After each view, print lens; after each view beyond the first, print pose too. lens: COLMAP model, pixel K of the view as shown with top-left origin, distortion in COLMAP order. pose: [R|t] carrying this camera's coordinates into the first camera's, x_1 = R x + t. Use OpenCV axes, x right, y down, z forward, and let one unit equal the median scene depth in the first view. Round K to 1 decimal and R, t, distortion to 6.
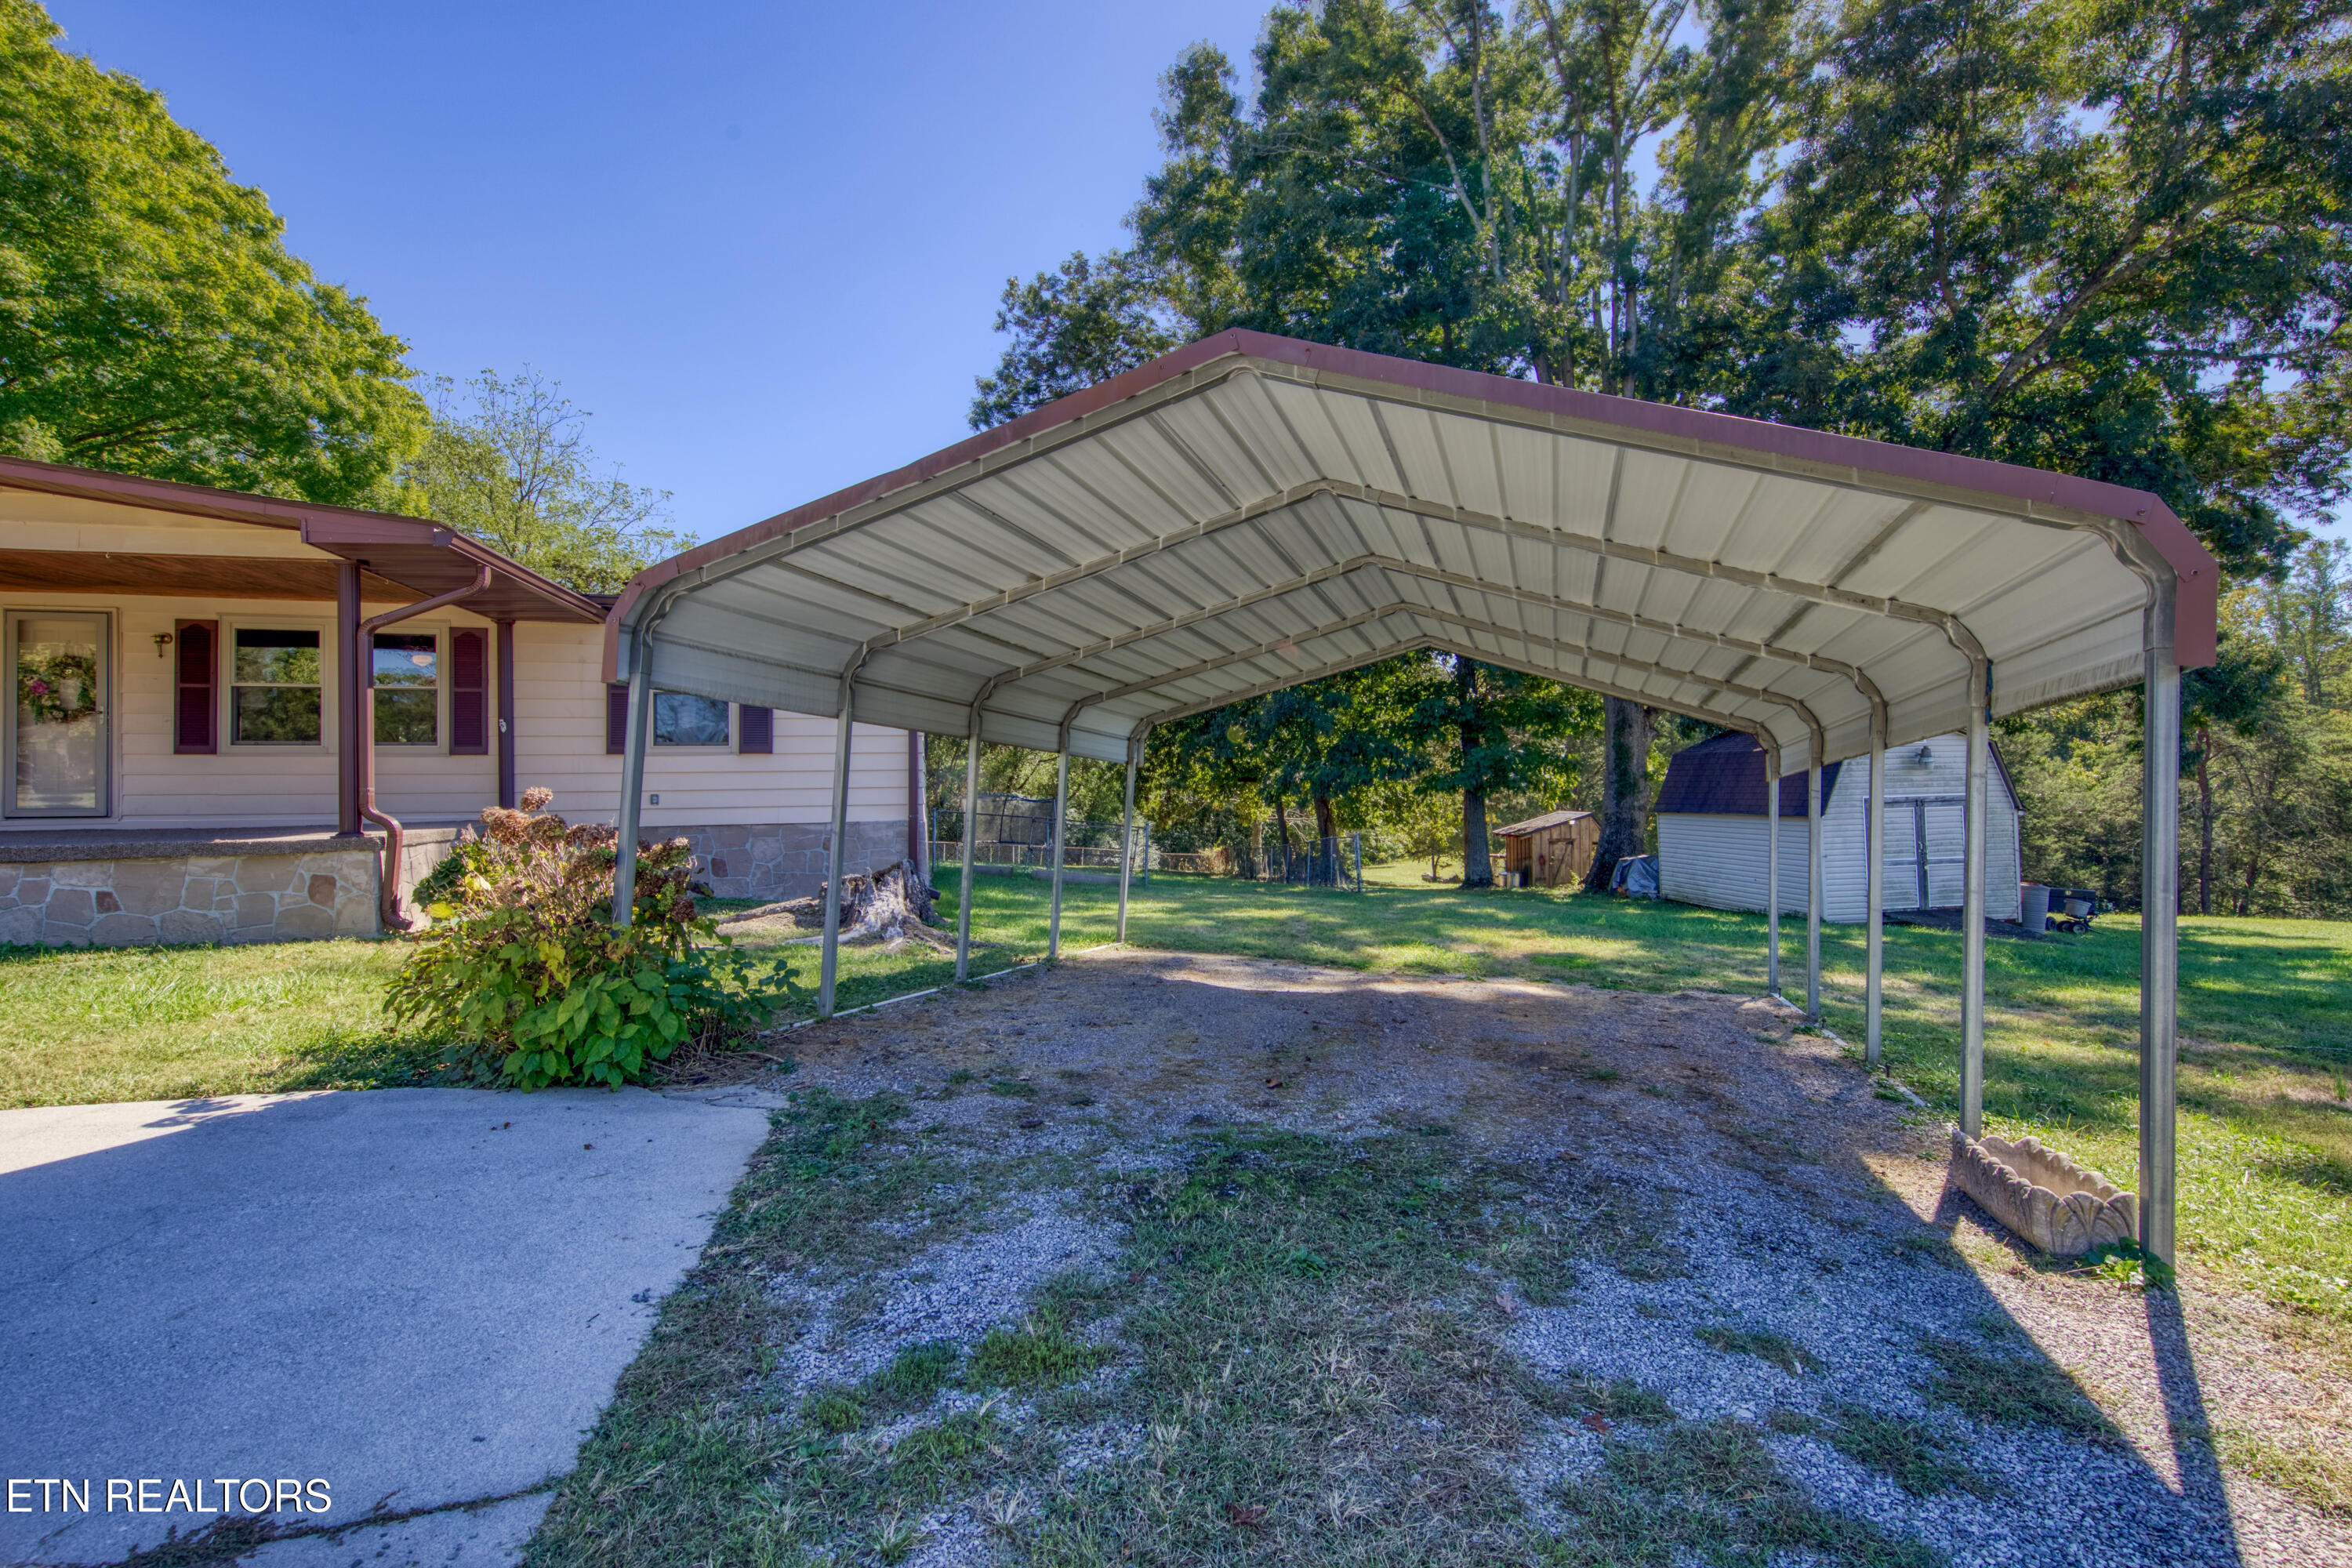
lens RADIAL K [[1065.9, 0, 1177.3], [0, 1065.9, 765.5], [0, 0, 1]] dist [0.011152, -0.000438]
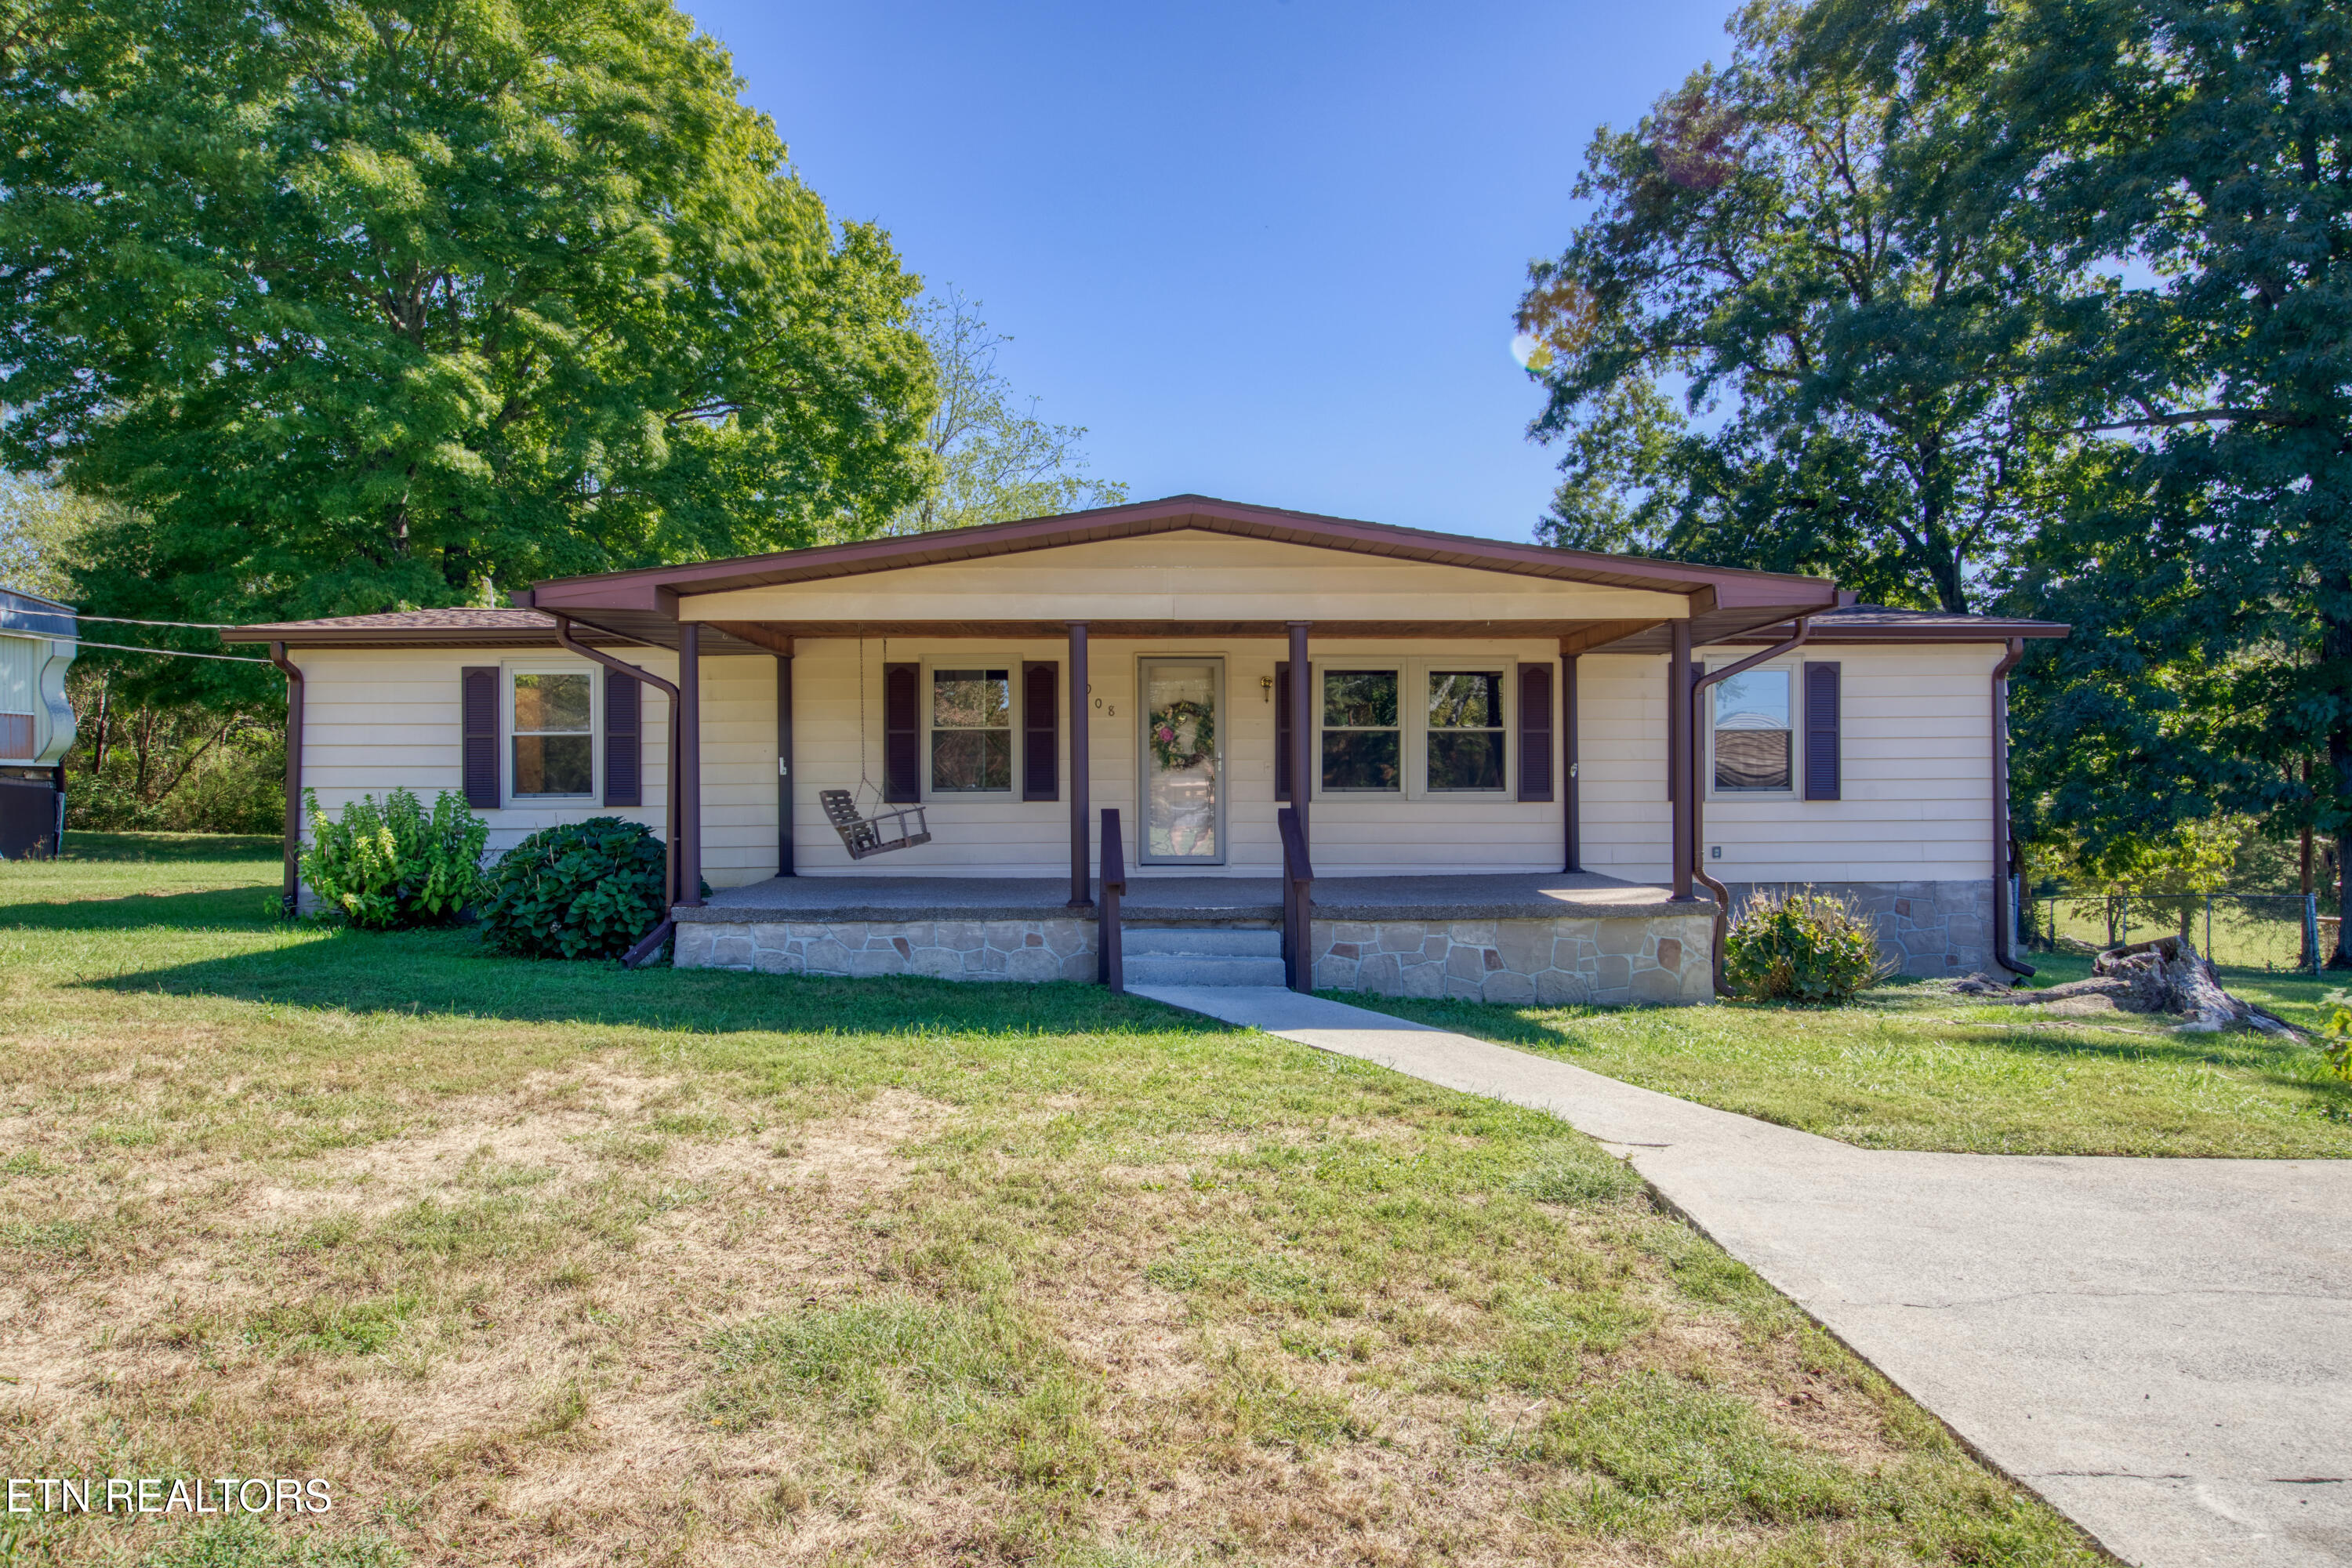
lens RADIAL K [[1547.4, 0, 1186.7], [0, 1547.4, 742.3], [0, 0, 1]] dist [0.033632, 0.000374]
pose [[0.978351, -0.000322, -0.206953, -0.358394], [-0.002381, 0.999915, -0.012810, -0.022749], [0.206939, 0.013025, 0.978267, -0.189045]]
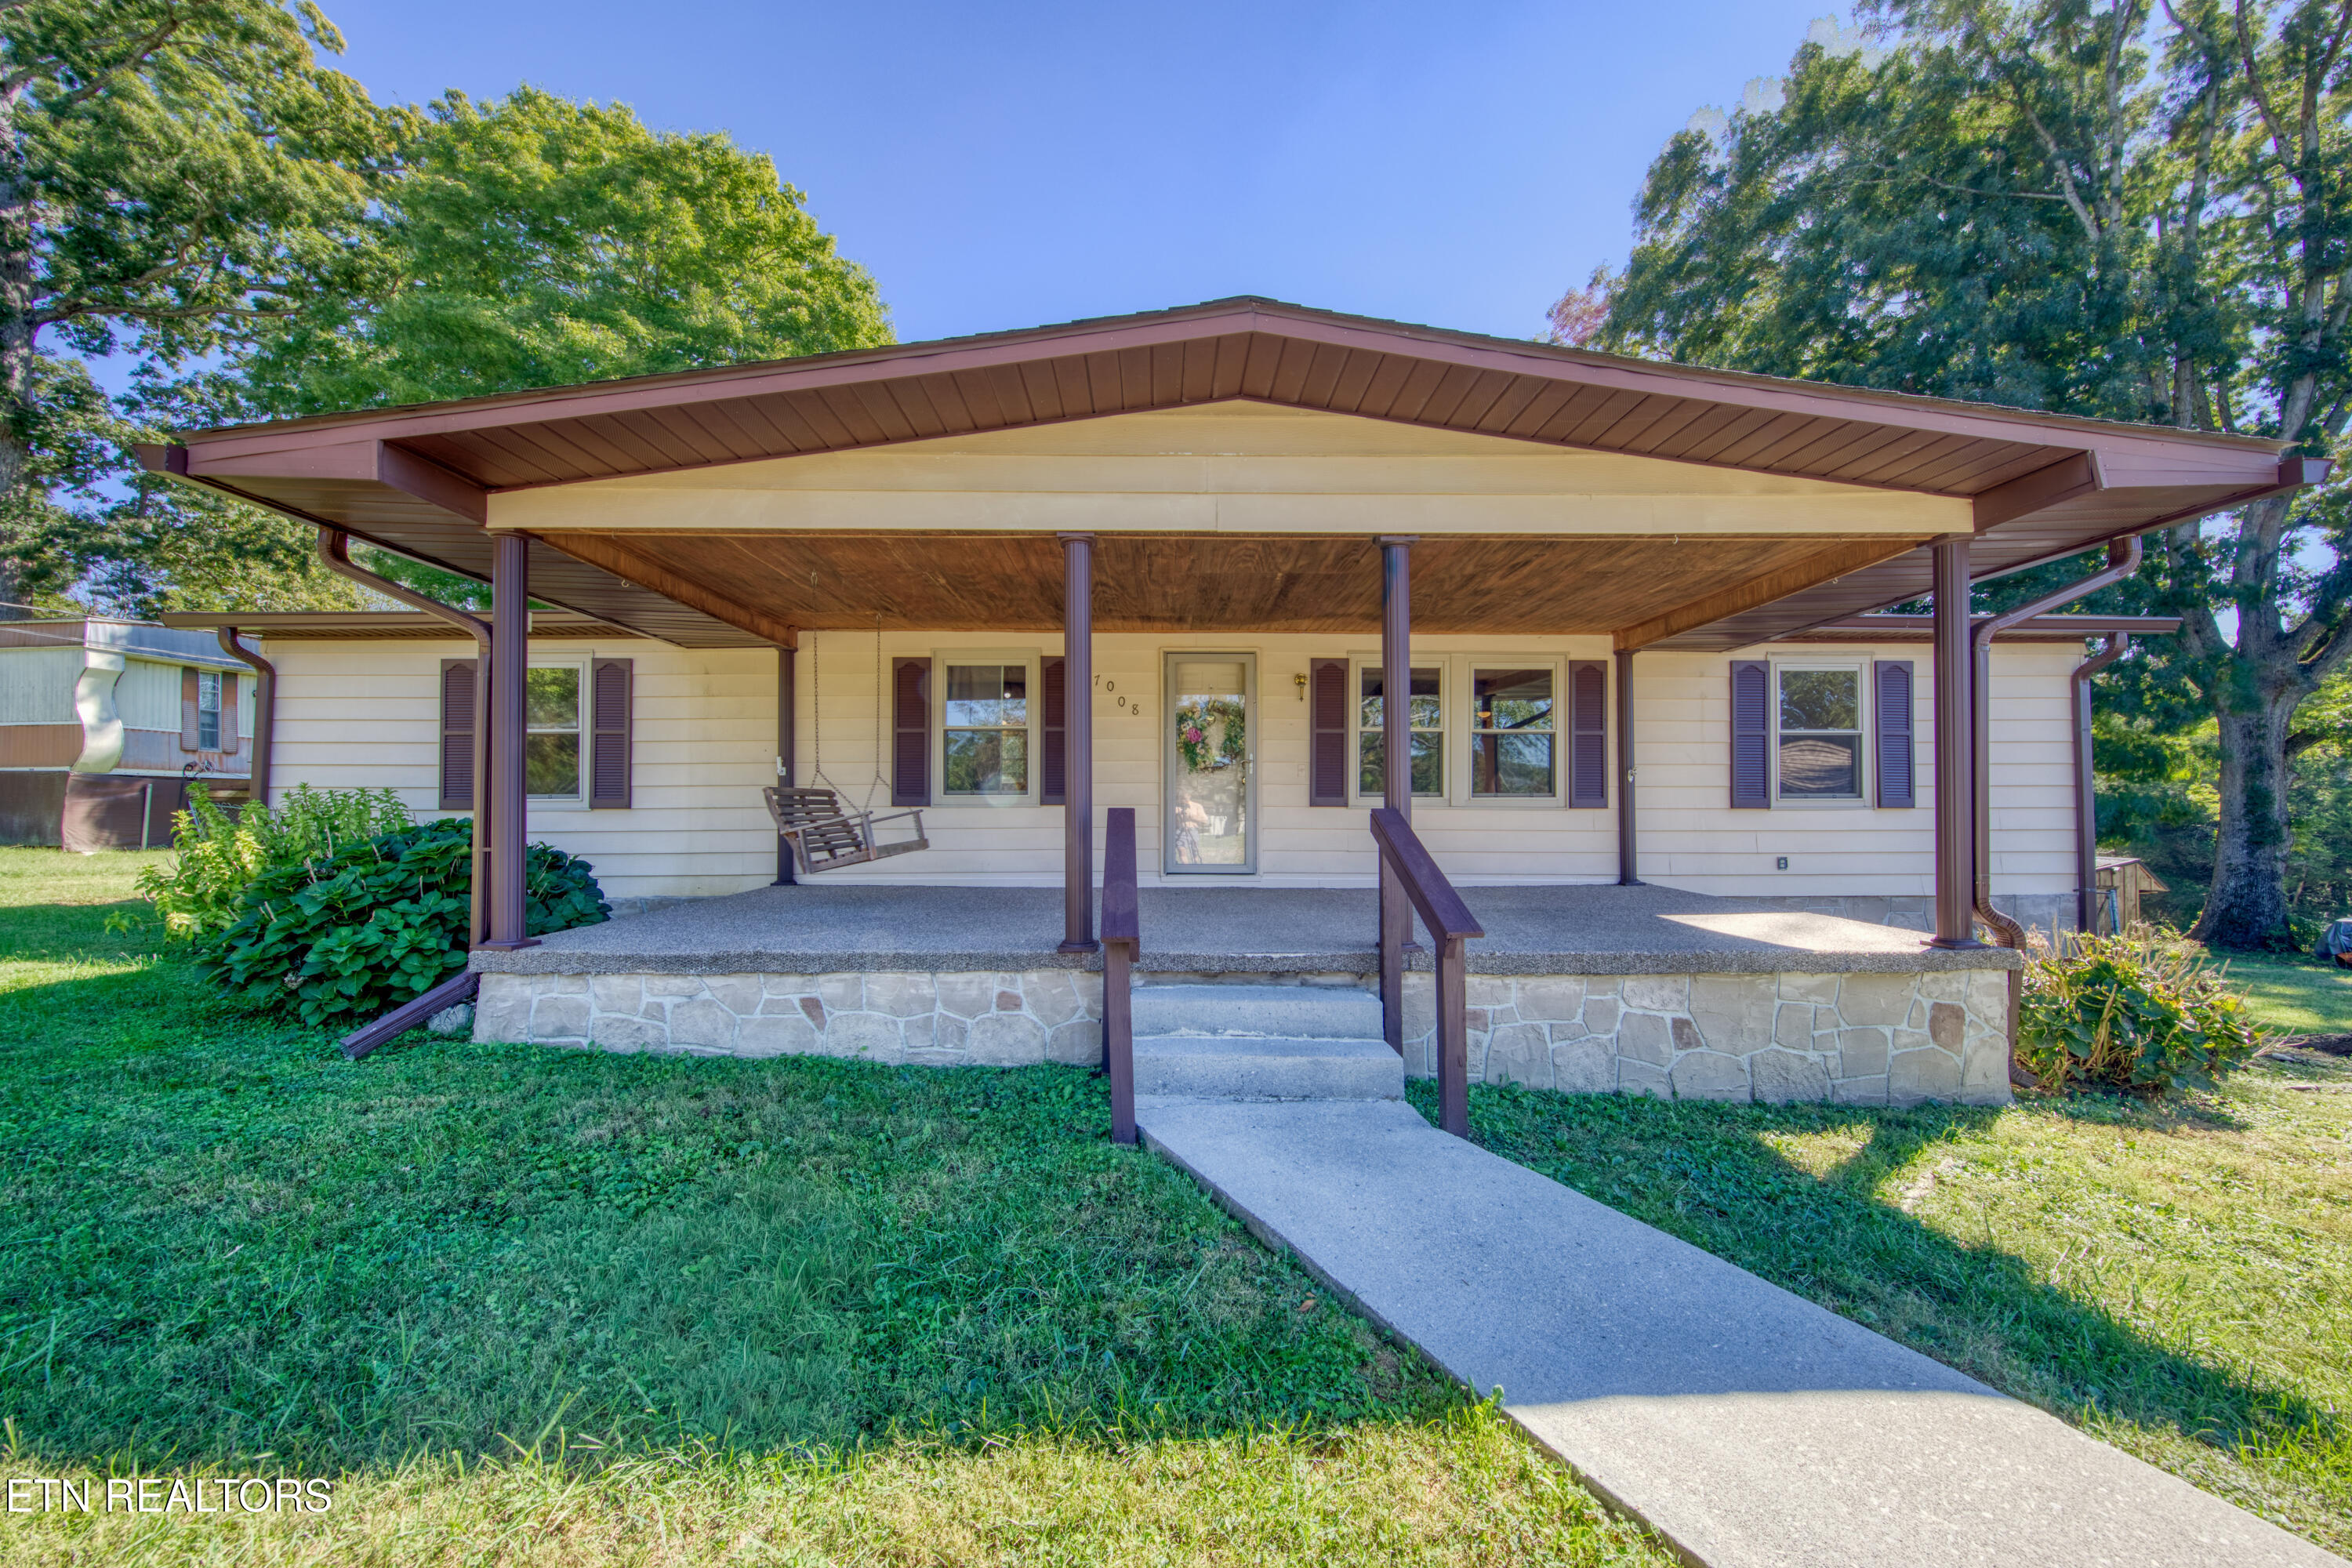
lens RADIAL K [[837.4, 0, 1176.0], [0, 837.4, 784.0], [0, 0, 1]] dist [0.014288, -0.000039]
pose [[0.974933, 0.002592, -0.222482, -0.439886], [-0.006212, 0.999859, -0.015574, -0.009011], [0.222410, 0.016566, 0.974812, 0.144077]]
